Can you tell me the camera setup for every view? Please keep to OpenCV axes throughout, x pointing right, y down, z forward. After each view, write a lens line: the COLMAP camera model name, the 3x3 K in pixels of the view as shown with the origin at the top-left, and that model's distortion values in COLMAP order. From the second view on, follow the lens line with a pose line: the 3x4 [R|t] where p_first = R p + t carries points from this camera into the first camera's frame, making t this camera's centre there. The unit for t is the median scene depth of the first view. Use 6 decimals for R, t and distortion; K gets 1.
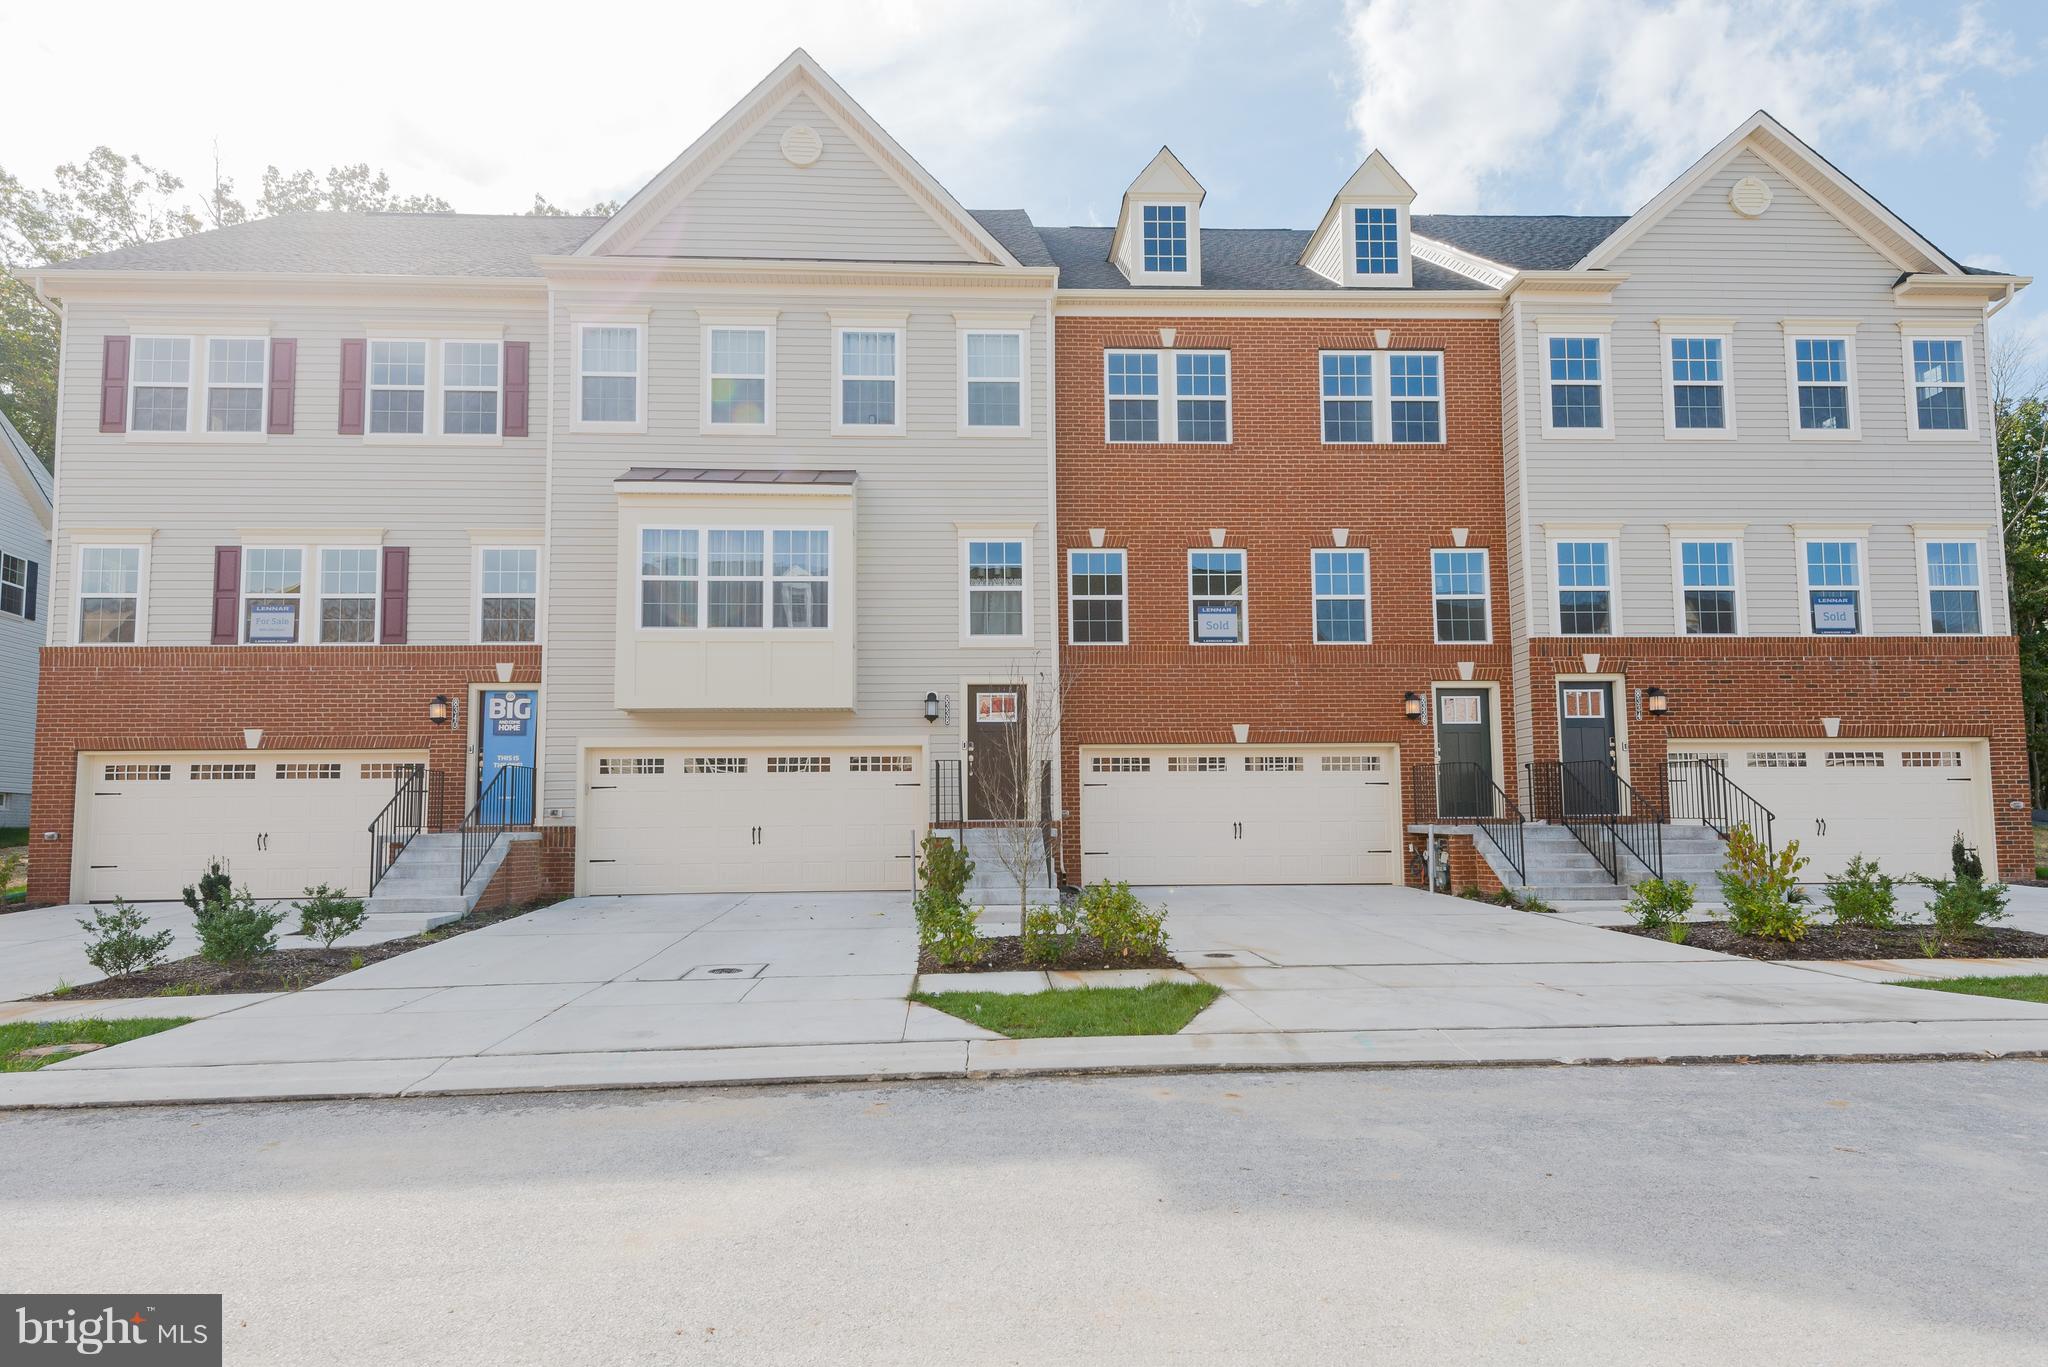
lens RADIAL K [[1111.8, 0, 995.6], [0, 1111.8, 745.9], [0, 0, 1]] dist [0.040345, -0.019913]
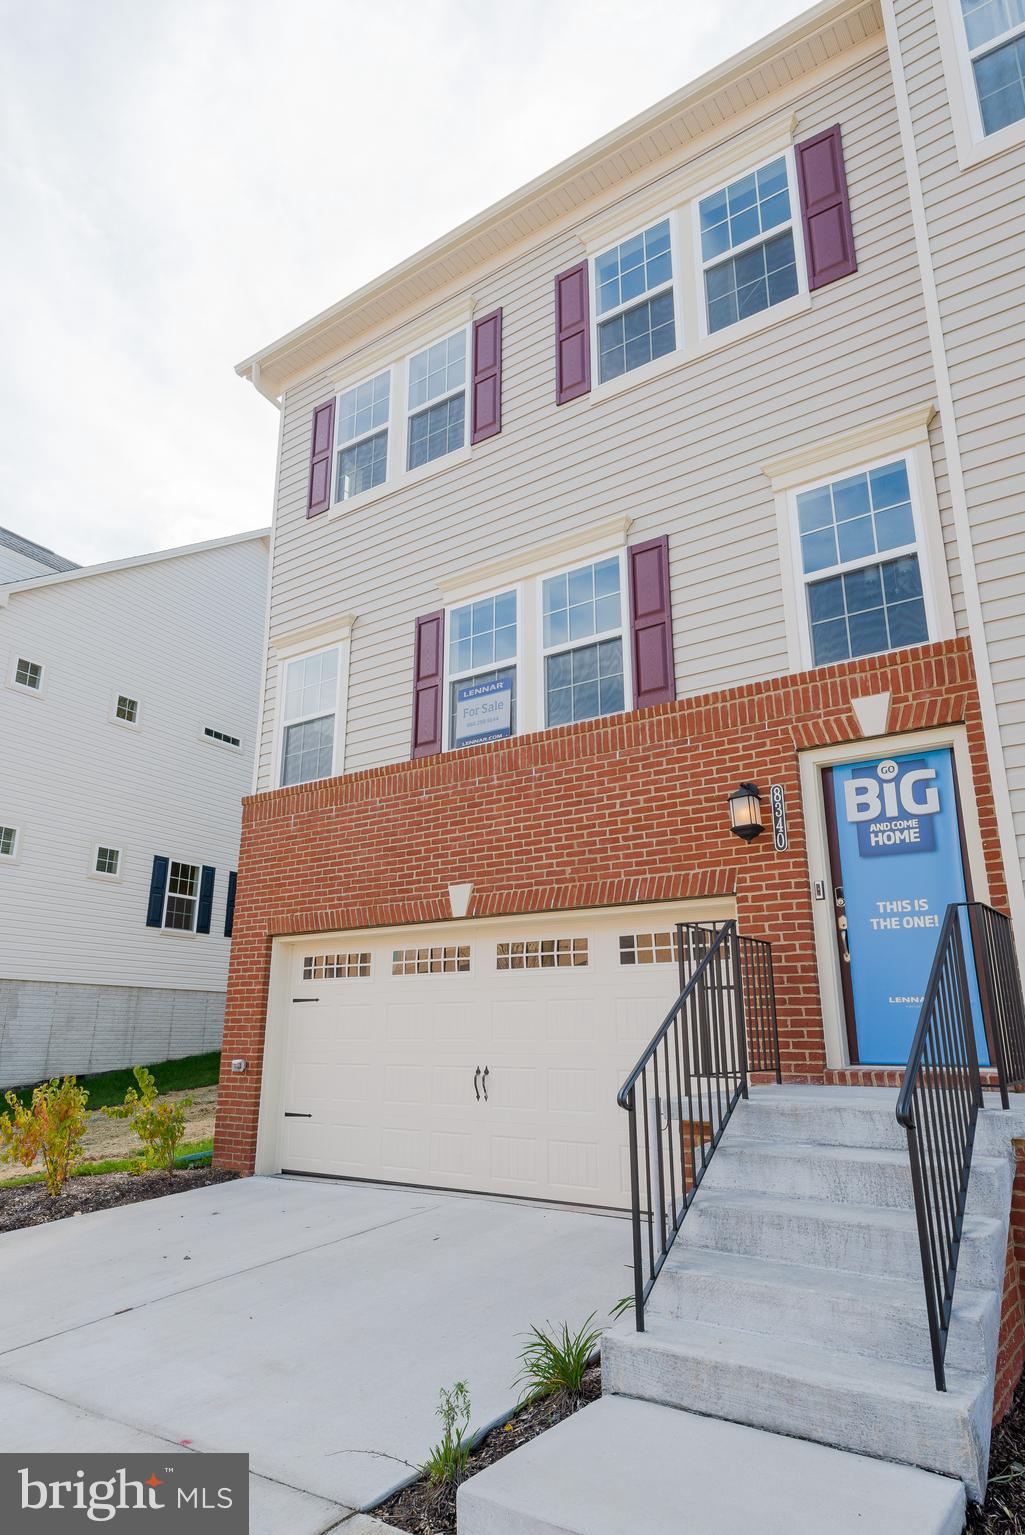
lens RADIAL K [[927.4, 0, 512.5], [0, 927.4, 767.5], [0, 0, 1]] dist [0.045063, -0.035809]
pose [[0.788634, -0.161808, -0.593190, -0.332197], [0.040897, 0.976420, -0.211972, 0.029374], [0.613501, 0.142908, 0.776655, 0.619240]]
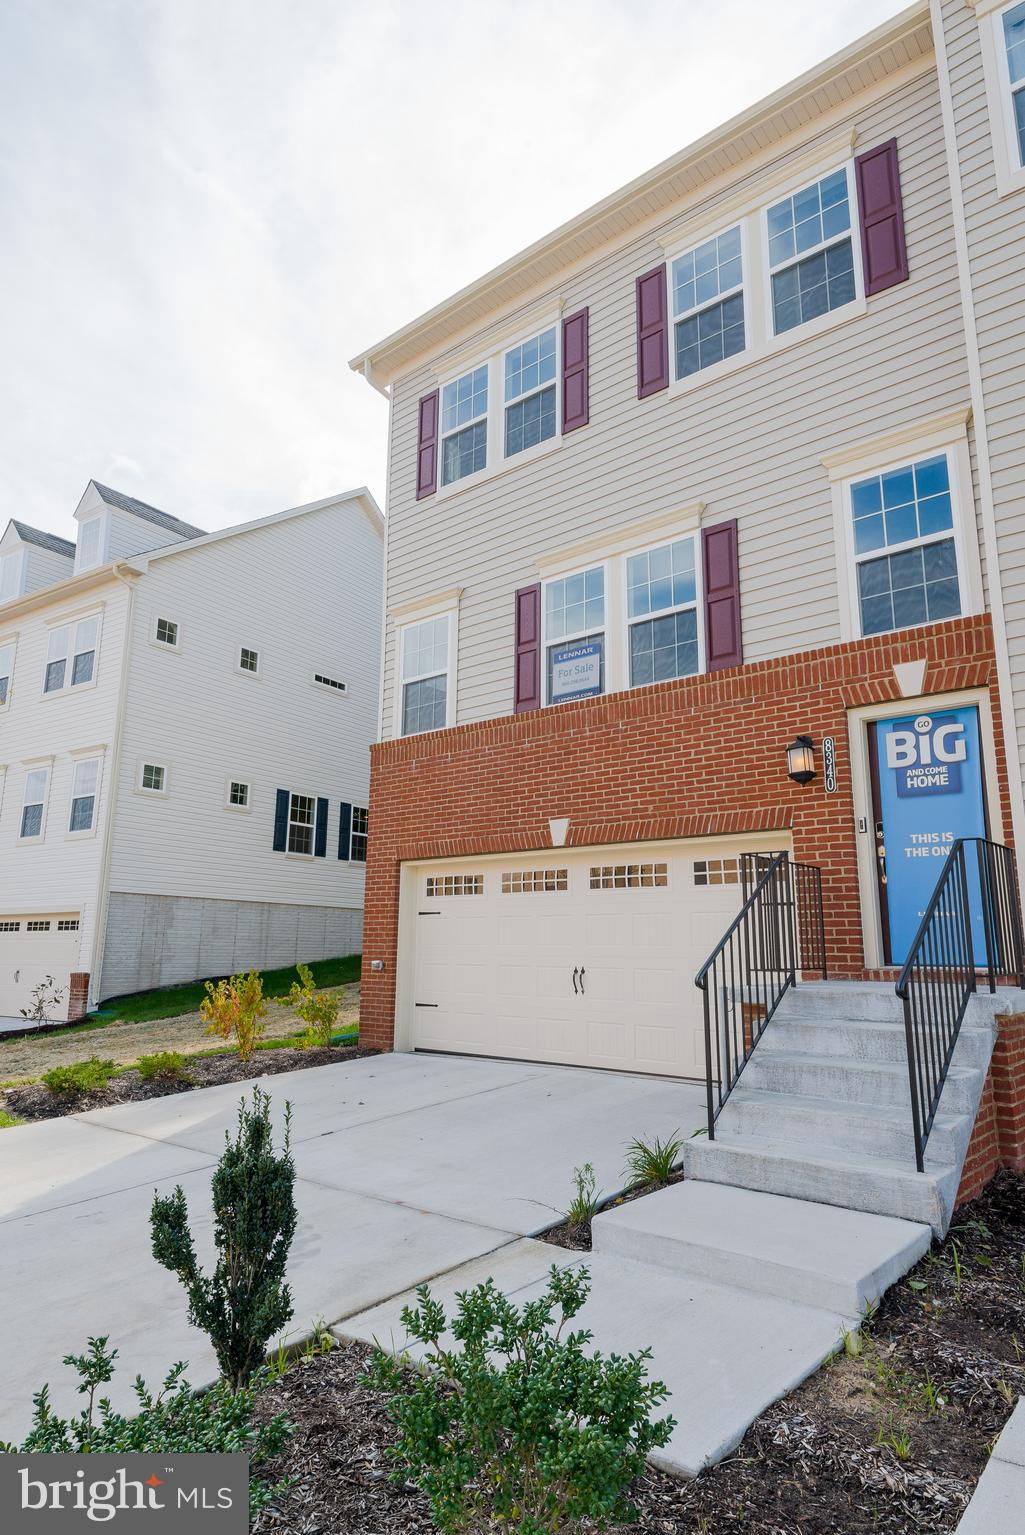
lens RADIAL K [[894.5, 0, 512.5], [0, 894.5, 767.5], [0, 0, 1]] dist [0.038286, -0.032287]
pose [[0.736059, -0.120888, -0.666035, -0.295422], [0.037840, 0.989734, -0.137822, 0.029304], [0.675859, 0.076242, 0.733077, 0.554884]]
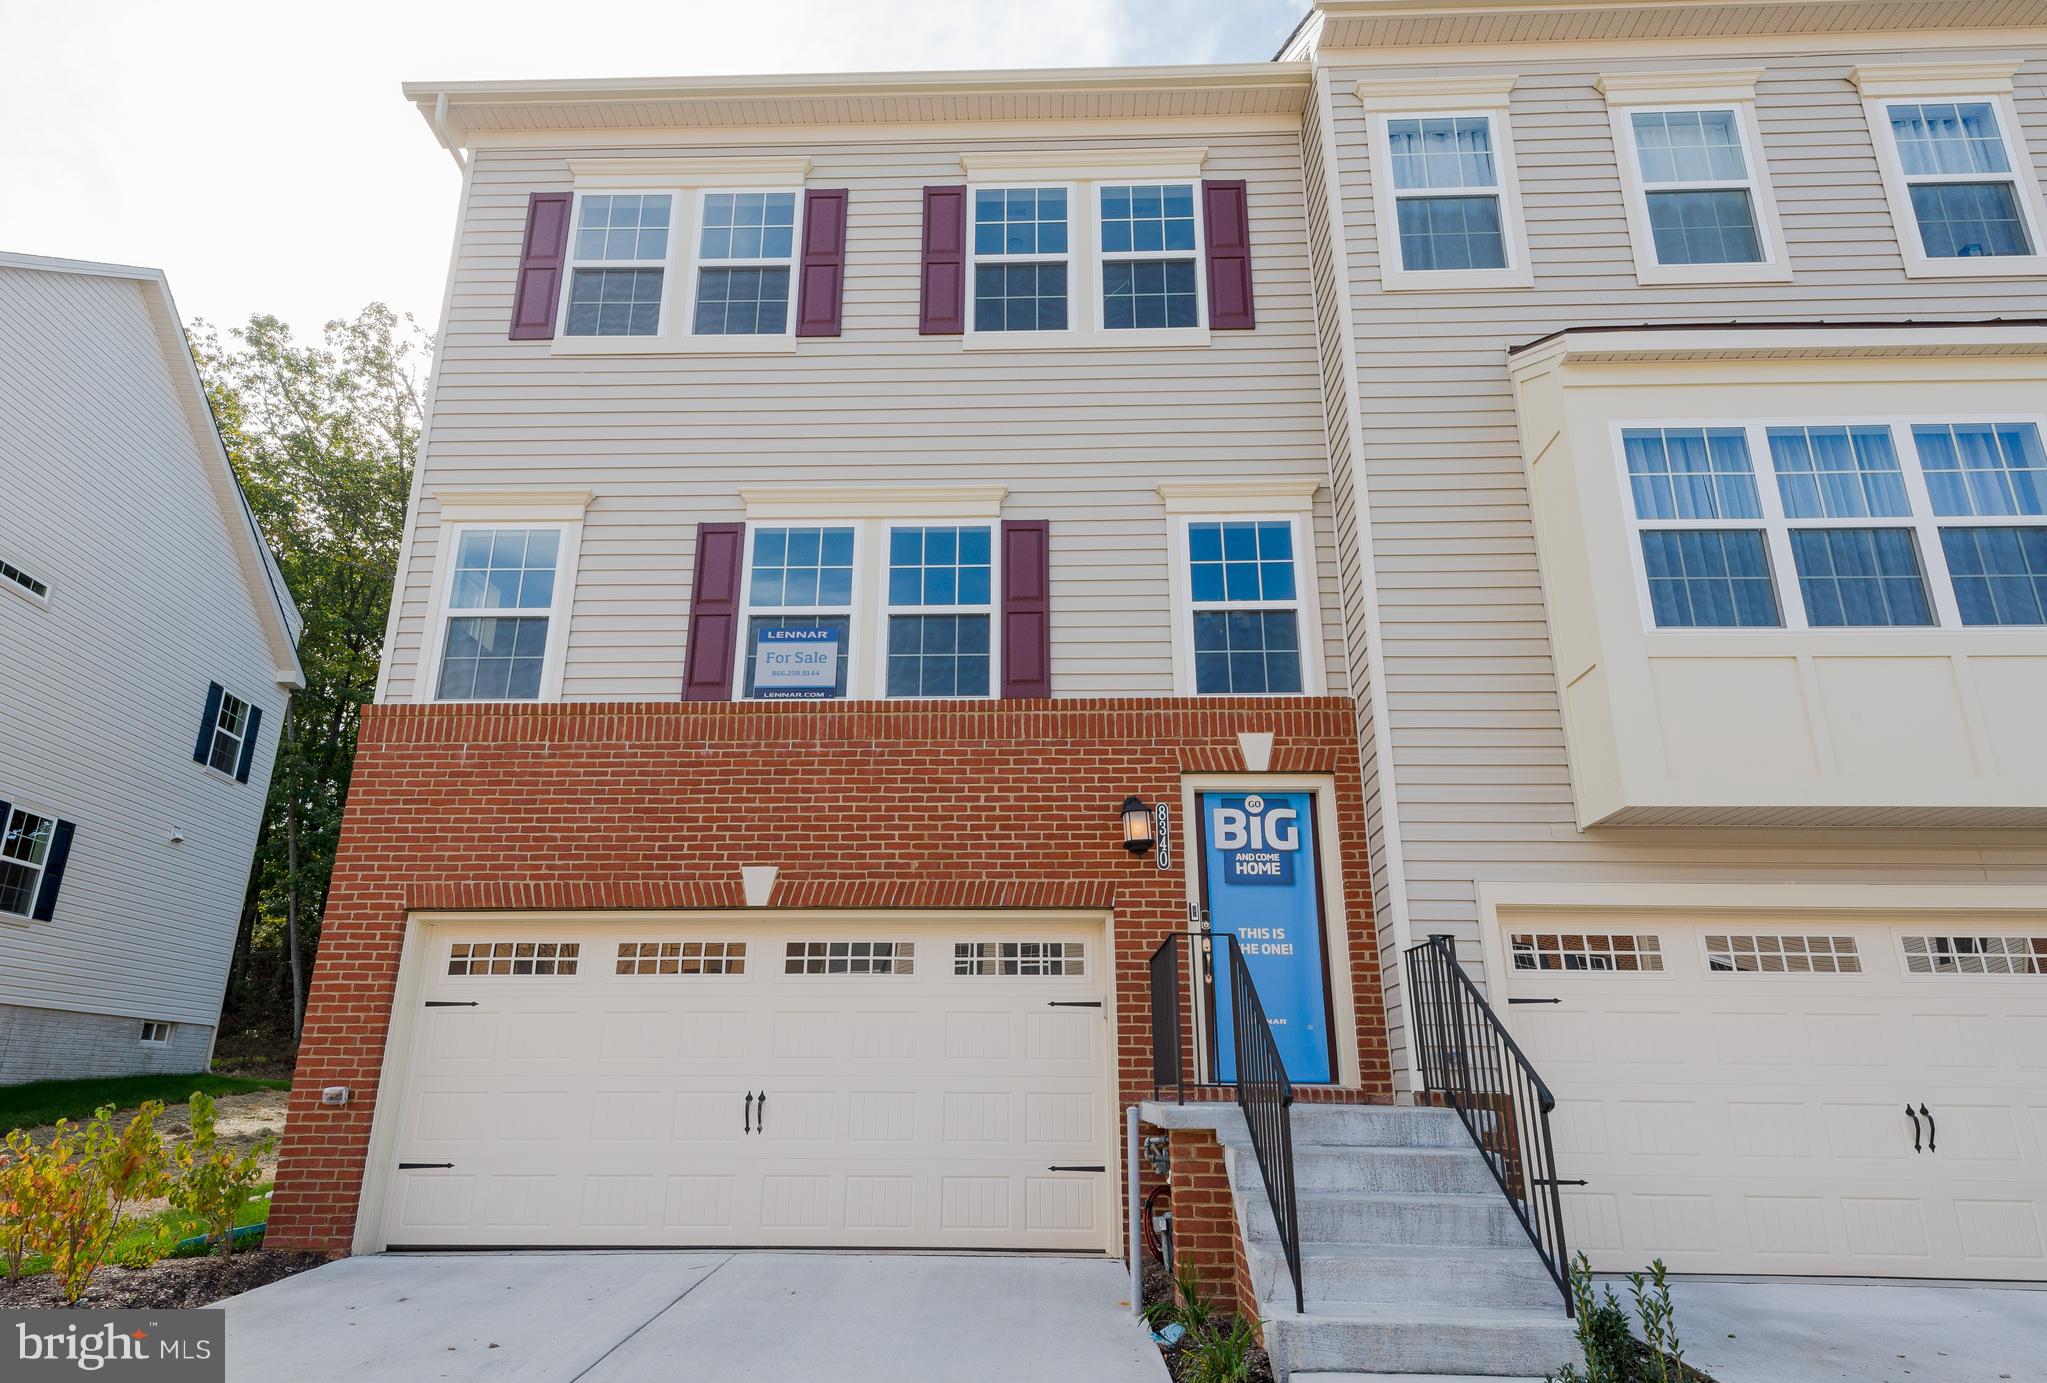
lens RADIAL K [[1146.4, 0, 1005.5], [0, 1146.4, 724.0], [0, 0, 1]] dist [0.058605, -0.044200]
pose [[0.996942, -0.008851, -0.077646, -0.507111], [-0.009176, 0.973436, -0.228775, 0.037006], [0.077608, 0.228788, 0.970378, 0.508911]]
